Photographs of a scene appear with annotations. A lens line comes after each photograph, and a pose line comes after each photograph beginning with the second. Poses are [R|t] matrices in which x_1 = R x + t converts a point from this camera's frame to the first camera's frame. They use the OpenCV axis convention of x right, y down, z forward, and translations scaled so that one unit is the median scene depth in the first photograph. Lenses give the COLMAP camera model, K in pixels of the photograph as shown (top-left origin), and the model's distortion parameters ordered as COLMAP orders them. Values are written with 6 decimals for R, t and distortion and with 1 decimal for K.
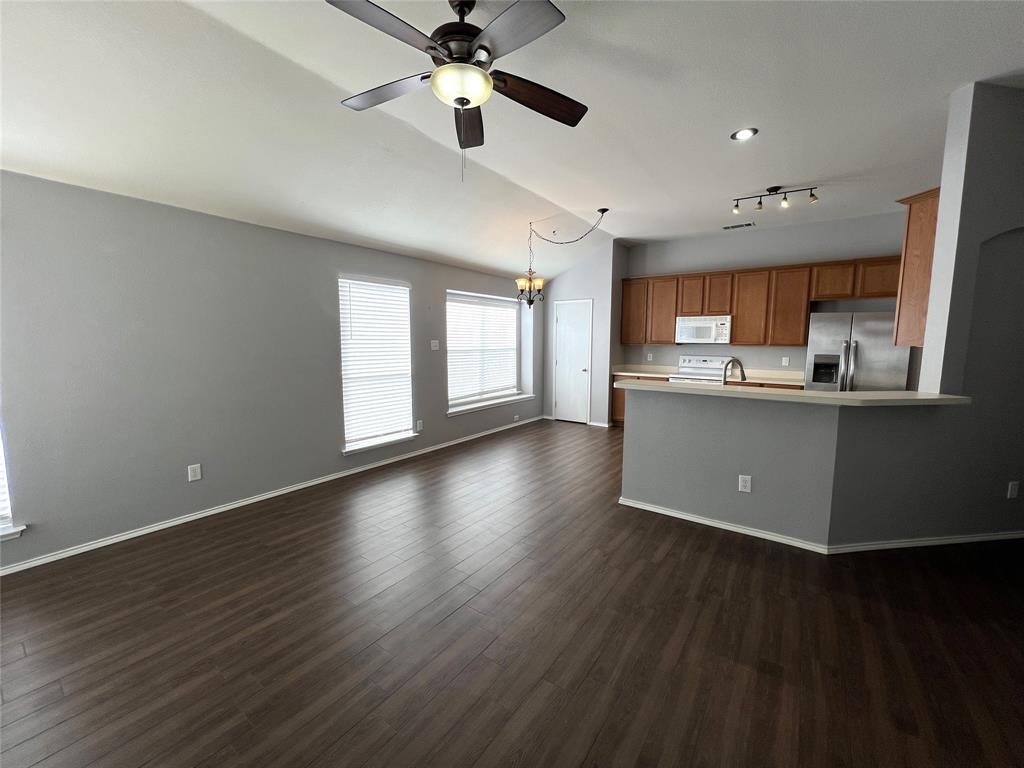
lens RADIAL K [[412.0, 0, 508.9], [0, 412.0, 383.9], [0, 0, 1]] dist [-0.002509, -0.000161]
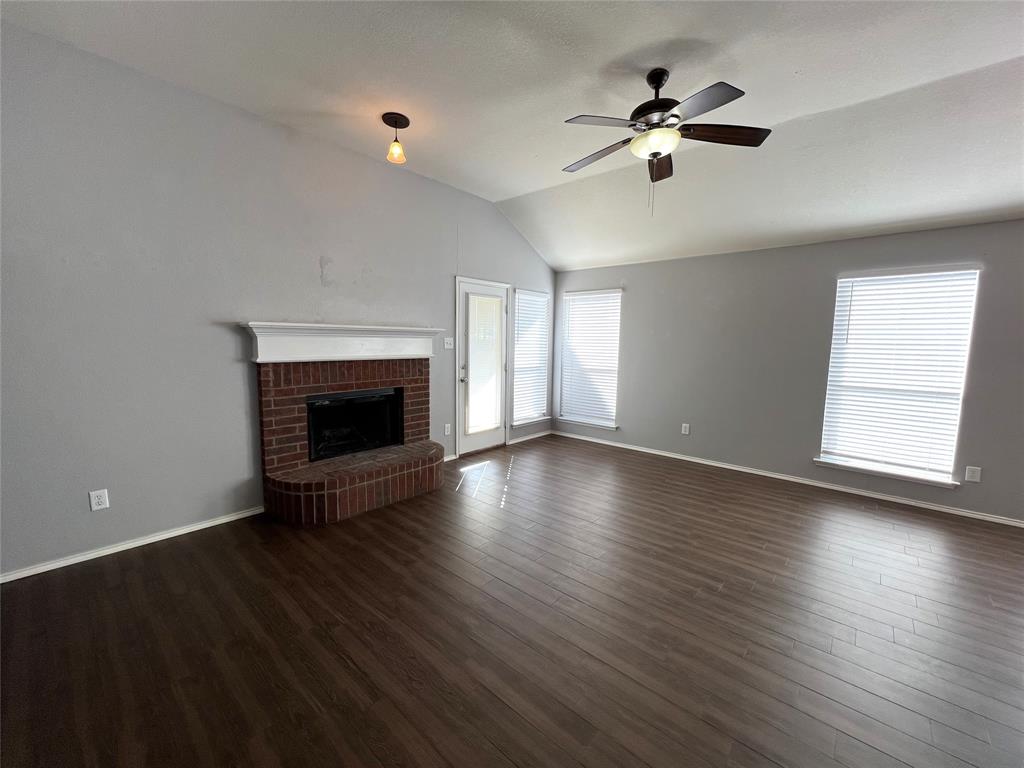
lens RADIAL K [[412.0, 0, 512.3], [0, 412.0, 383.0], [0, 0, 1]] dist [-0.002509, -0.000161]
pose [[-0.093384, 0.102009, -0.990391, 0.593310], [-0.120974, 0.986205, 0.112984, -0.035212], [0.988253, 0.130362, -0.079755, 0.352242]]
